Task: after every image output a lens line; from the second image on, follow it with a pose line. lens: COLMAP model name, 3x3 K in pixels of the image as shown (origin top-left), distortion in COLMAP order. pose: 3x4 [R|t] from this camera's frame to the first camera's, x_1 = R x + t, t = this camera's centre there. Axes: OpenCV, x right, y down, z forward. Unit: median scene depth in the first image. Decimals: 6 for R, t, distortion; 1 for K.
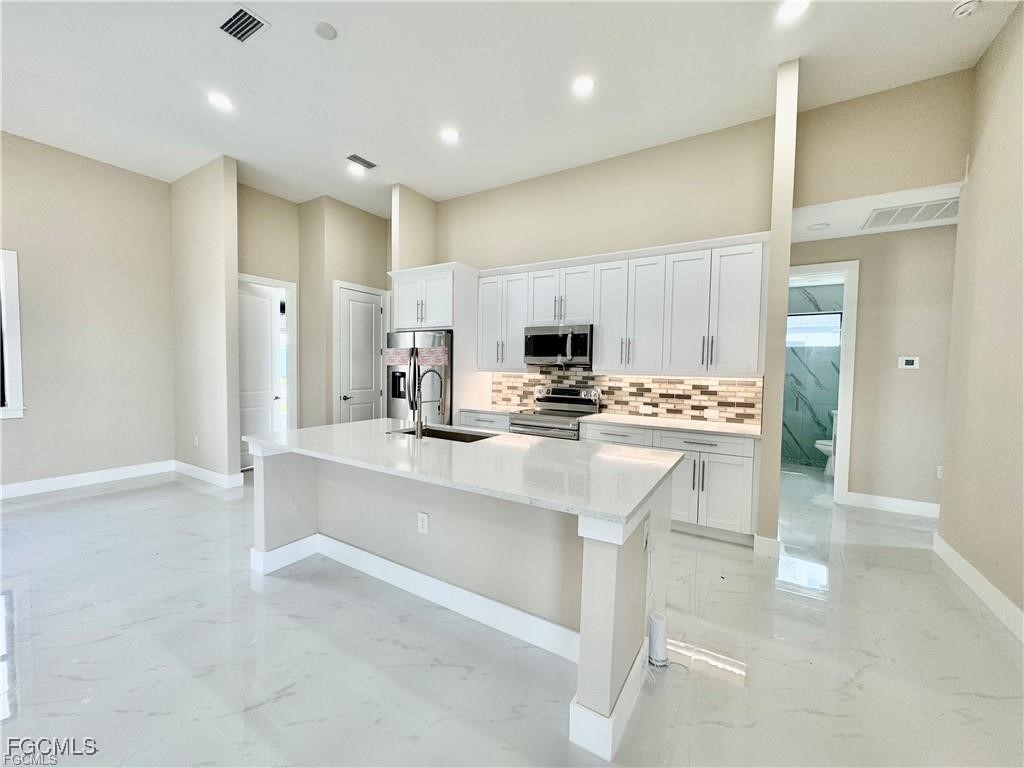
lens RADIAL K [[406.8, 0, 513.4], [0, 406.8, 385.7], [0, 0, 1]] dist [-0.002168, 0.000433]
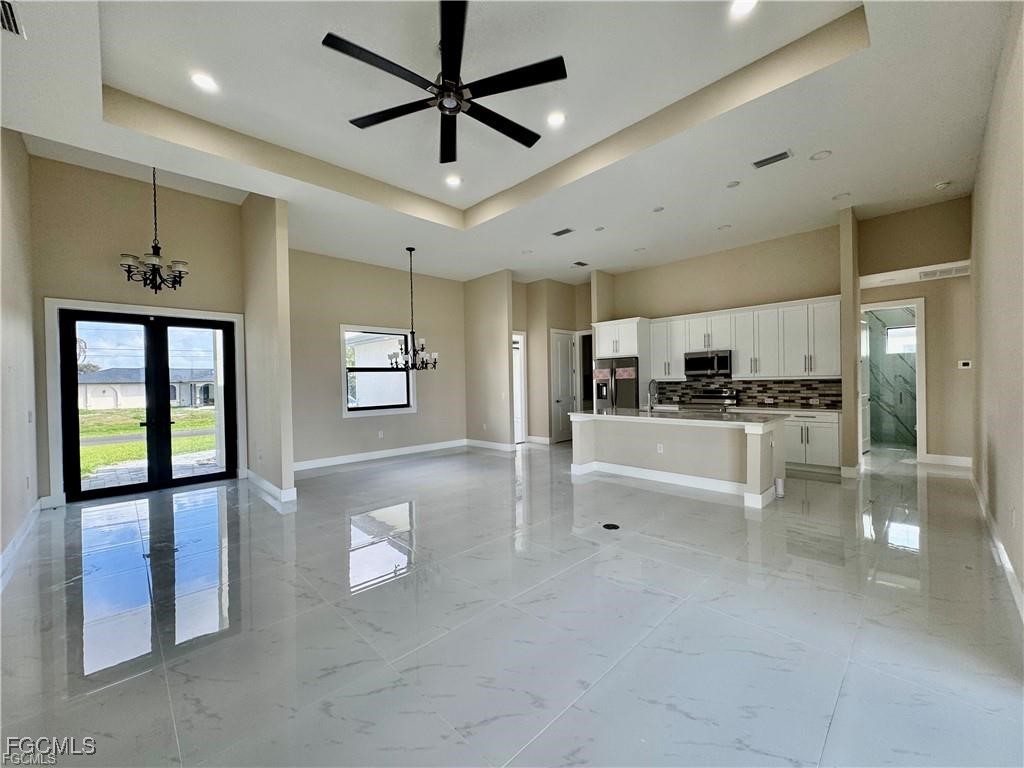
lens RADIAL K [[406.8, 0, 513.4], [0, 406.8, 385.7], [0, 0, 1]] dist [-0.002168, 0.000433]
pose [[0.969843, -0.032988, -0.241488, -0.259044], [0.024429, 0.998966, -0.038351, 0.035031], [0.242503, 0.031295, 0.969646, -0.785967]]
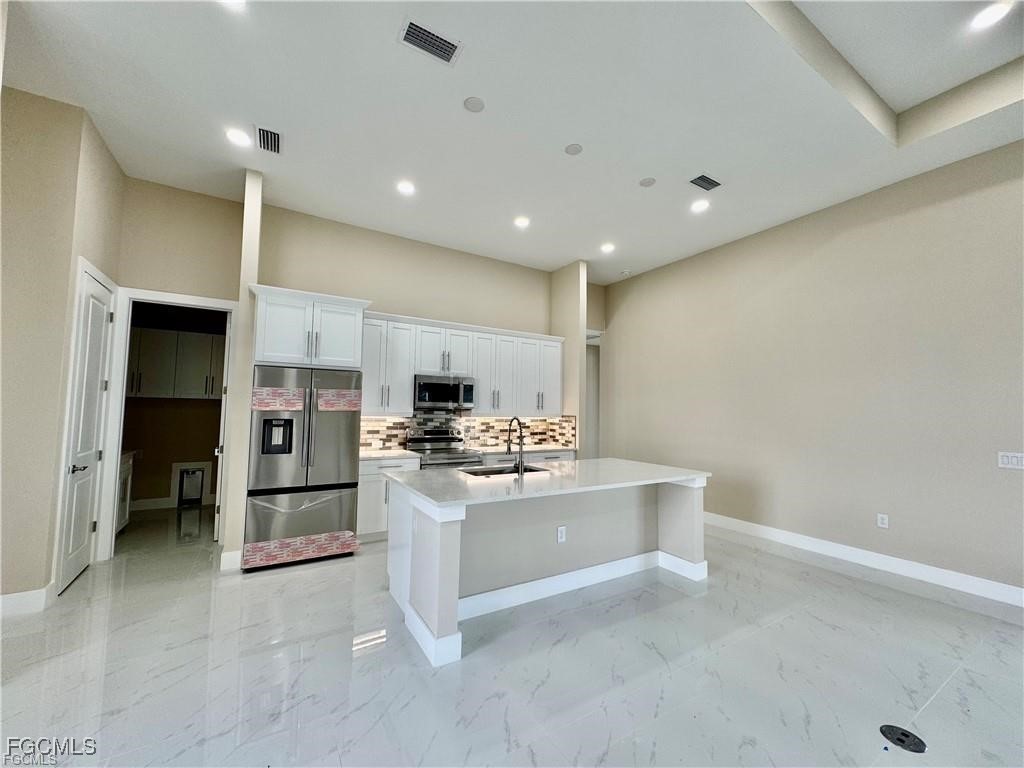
lens RADIAL K [[406.8, 0, 513.4], [0, 406.8, 385.7], [0, 0, 1]] dist [-0.002168, 0.000433]
pose [[0.452339, 0.045323, 0.890694, -0.851963], [0.033245, 0.997157, -0.067624, -0.033478], [-0.891226, 0.060200, 0.449546, 0.295256]]
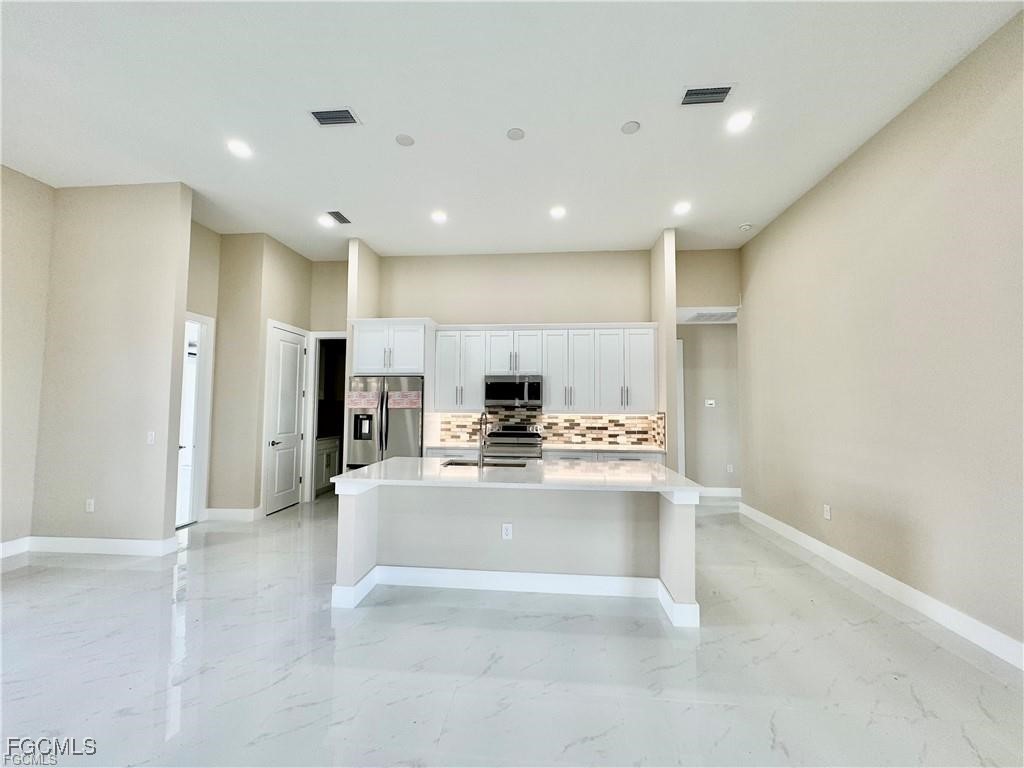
lens RADIAL K [[406.8, 0, 513.4], [0, 406.8, 385.7], [0, 0, 1]] dist [-0.002168, 0.000433]
pose [[0.895586, 0.012533, 0.444711, -0.449878], [0.028889, 0.995855, -0.086242, -0.006837], [-0.443949, 0.090085, 0.891512, -0.118618]]
